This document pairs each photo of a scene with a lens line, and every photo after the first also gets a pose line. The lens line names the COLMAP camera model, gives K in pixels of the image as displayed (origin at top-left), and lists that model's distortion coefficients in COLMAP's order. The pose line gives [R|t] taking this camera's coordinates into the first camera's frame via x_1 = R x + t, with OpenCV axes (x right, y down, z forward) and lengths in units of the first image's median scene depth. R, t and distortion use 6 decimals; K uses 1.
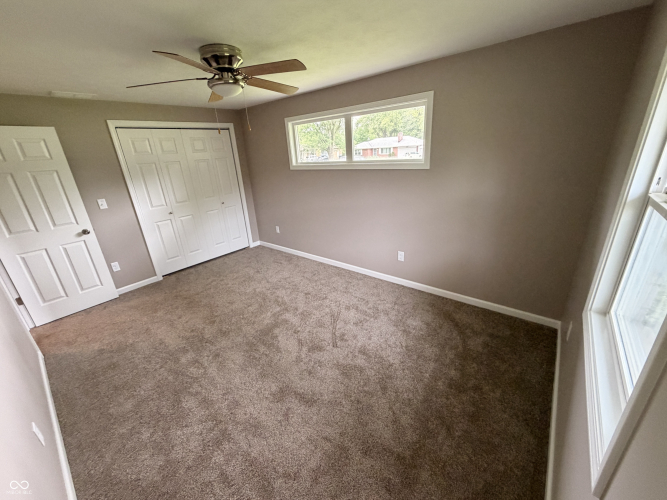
lens RADIAL K [[268.2, 0, 334.4], [0, 268.2, 251.0], [0, 0, 1]] dist [-0.000609, 0.000212]
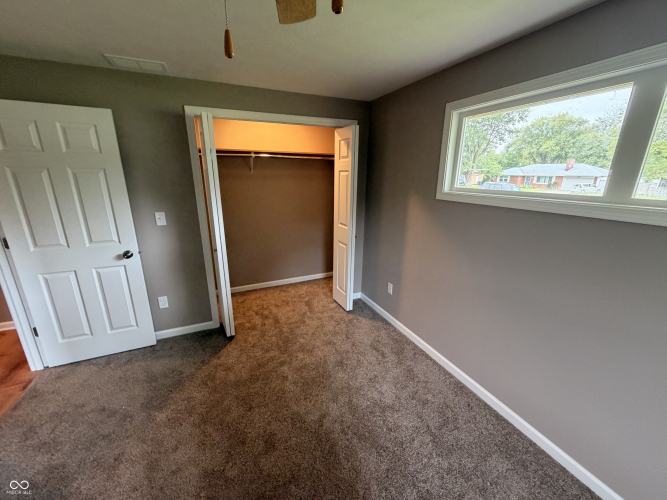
lens RADIAL K [[268.2, 0, 332.0], [0, 268.2, 248.9], [0, 0, 1]] dist [-0.000609, 0.000212]
pose [[0.893084, 0.185449, -0.409890, -0.111438], [-0.215085, 0.976223, -0.026957, -0.145311], [0.395145, 0.112236, 0.911736, 0.437061]]
